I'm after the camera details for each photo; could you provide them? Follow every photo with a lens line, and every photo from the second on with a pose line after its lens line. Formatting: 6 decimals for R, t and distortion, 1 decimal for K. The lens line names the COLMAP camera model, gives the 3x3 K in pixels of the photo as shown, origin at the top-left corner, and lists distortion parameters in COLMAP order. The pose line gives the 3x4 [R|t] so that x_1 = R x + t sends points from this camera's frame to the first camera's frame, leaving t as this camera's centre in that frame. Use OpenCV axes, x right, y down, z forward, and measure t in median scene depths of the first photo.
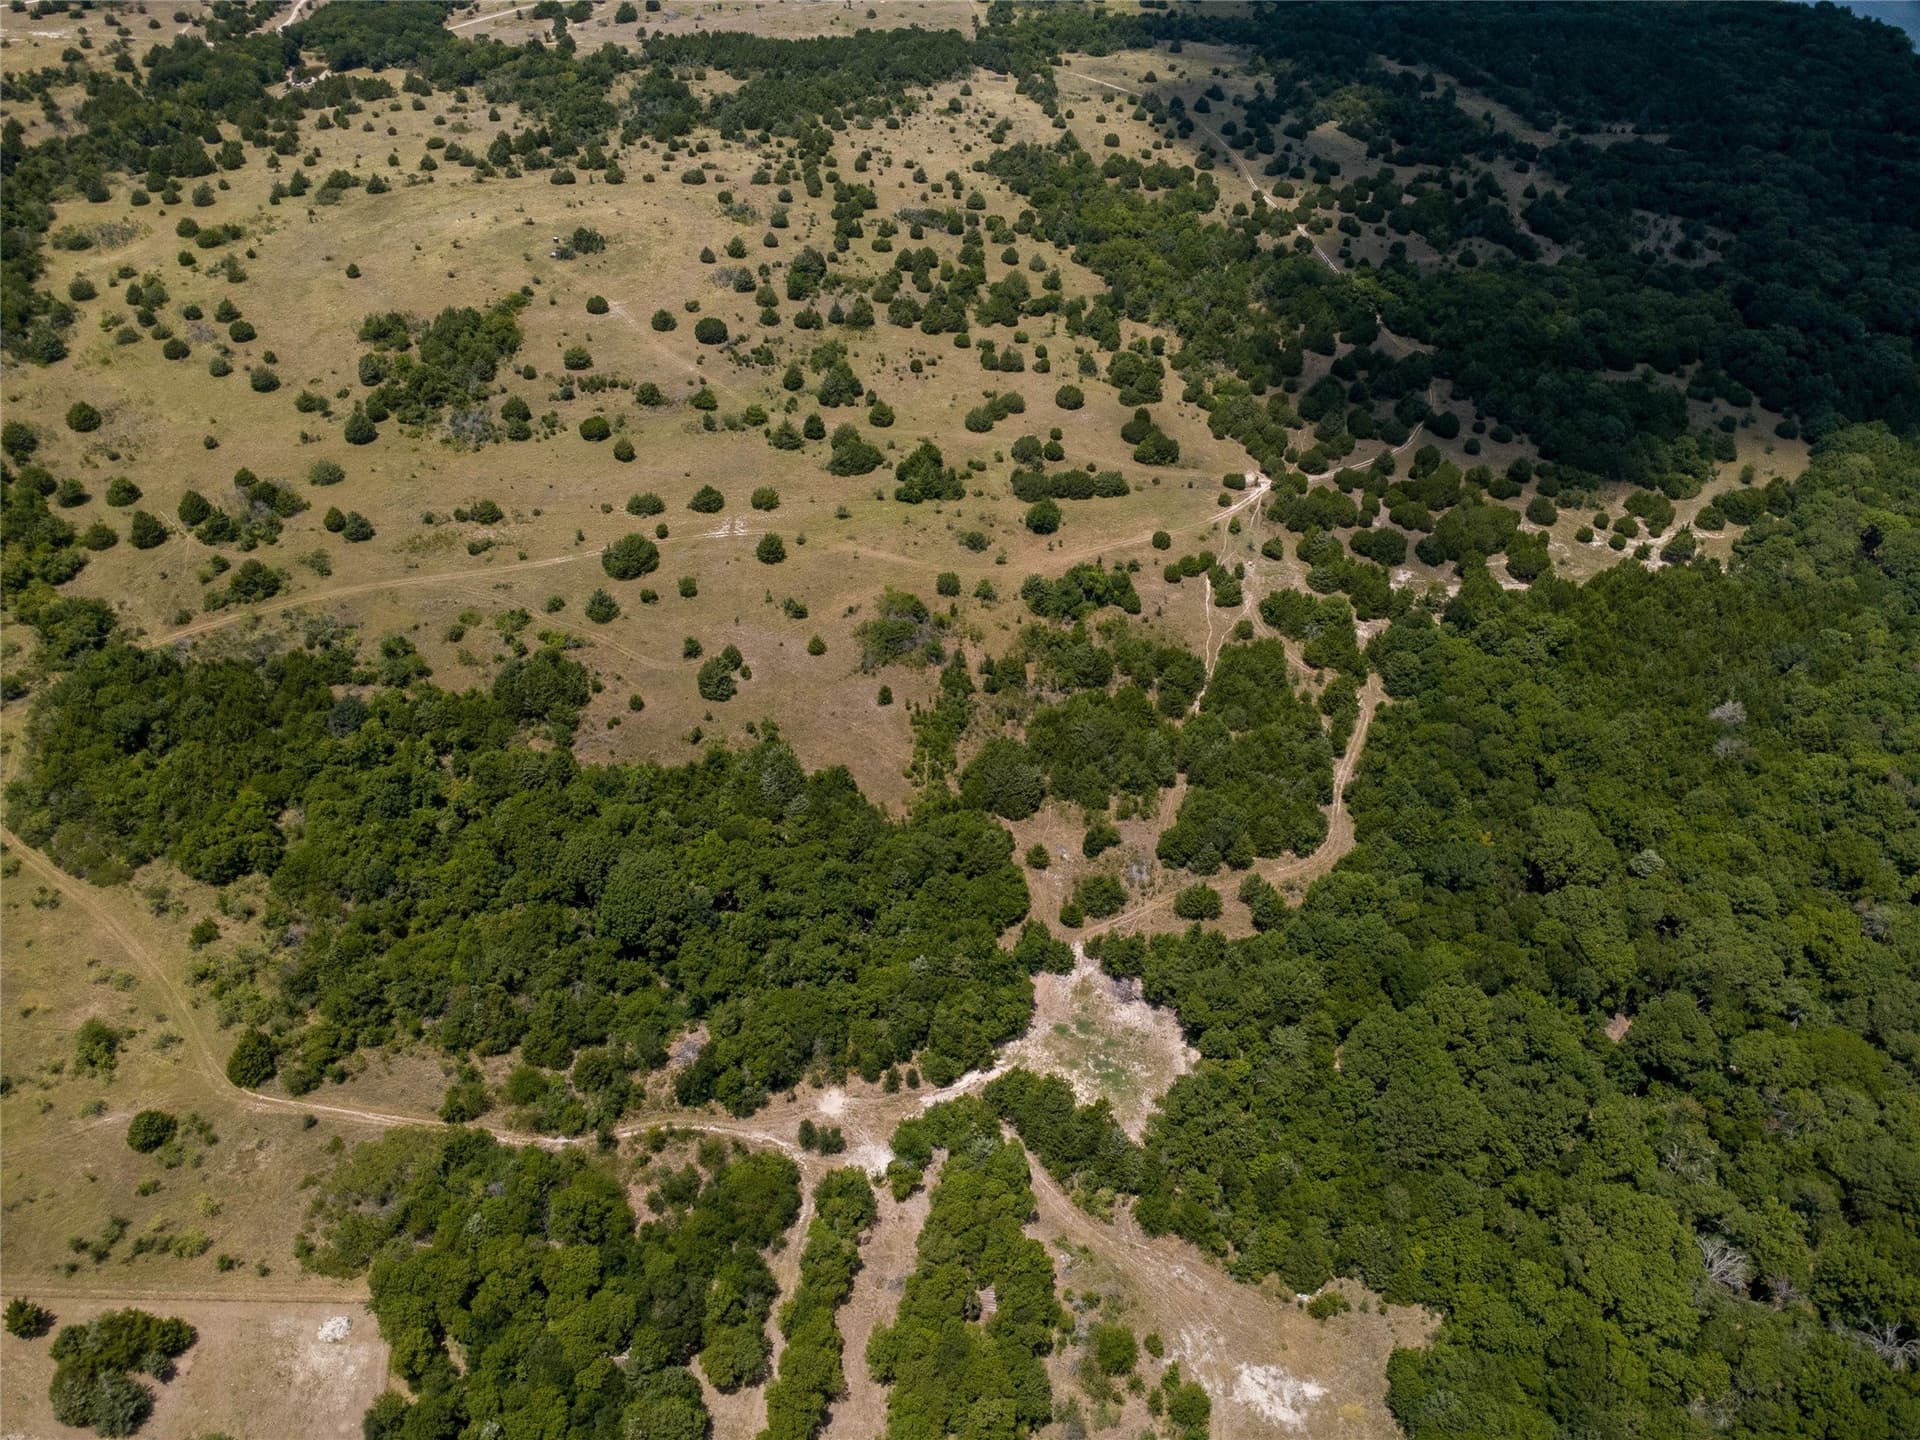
lens RADIAL K [[1354.1, 0, 960.0], [0, 1354.1, 720.0], [0, 0, 1]] dist [0.006926, -0.000213]
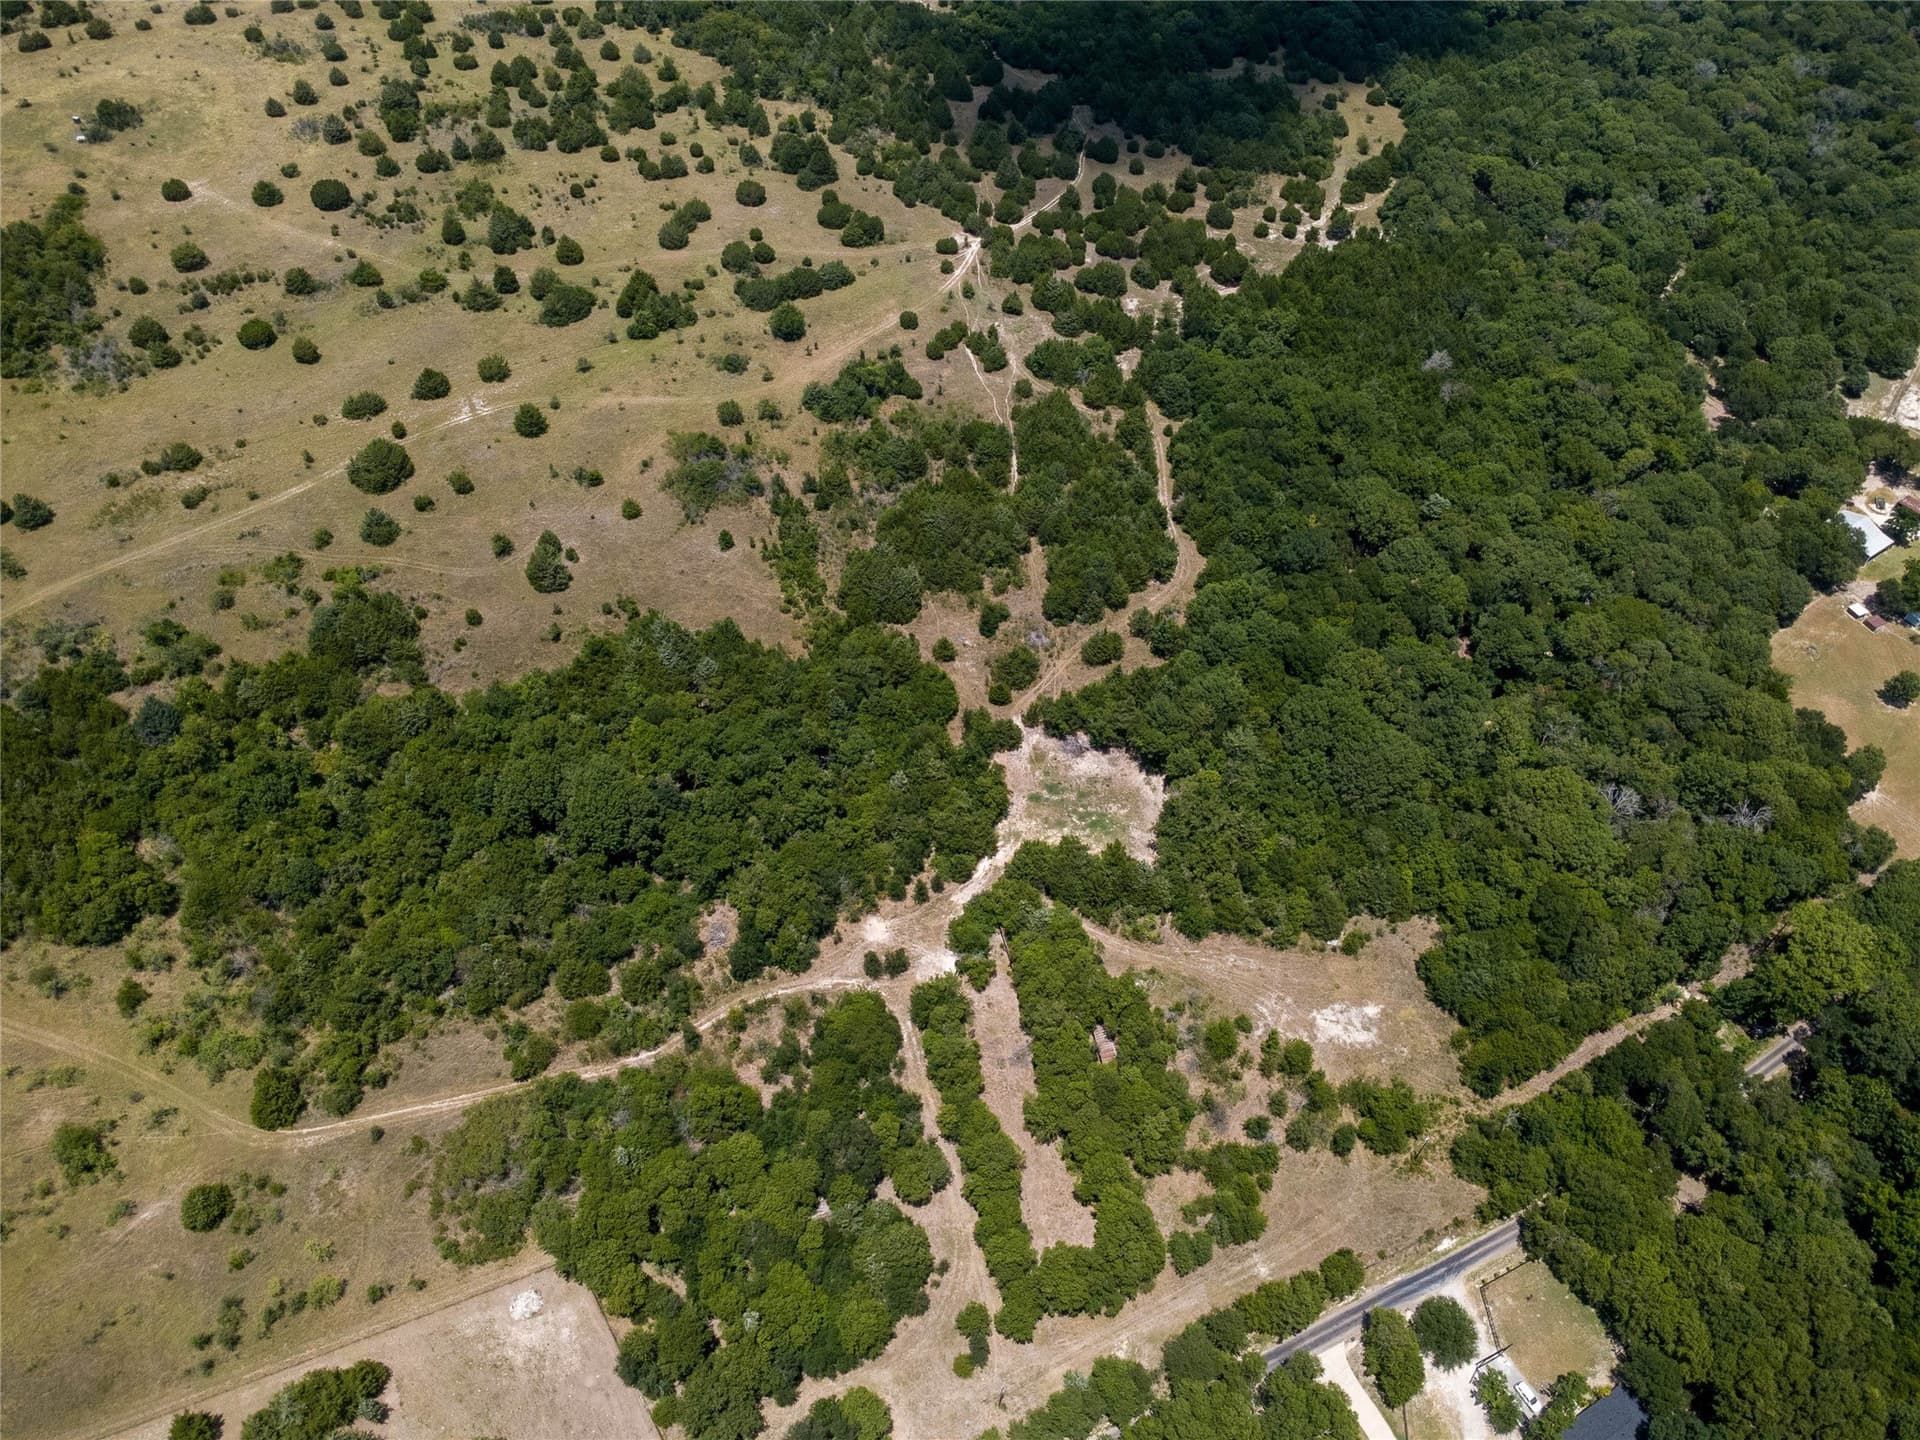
lens RADIAL K [[1354.1, 0, 960.0], [0, 1354.1, 720.0], [0, 0, 1]] dist [0.006926, -0.000213]
pose [[0.918760, -0.295546, 0.261788, -0.181953], [0.254008, 0.950087, 0.181148, -0.027056], [-0.302259, -0.099935, 0.947973, 0.017061]]
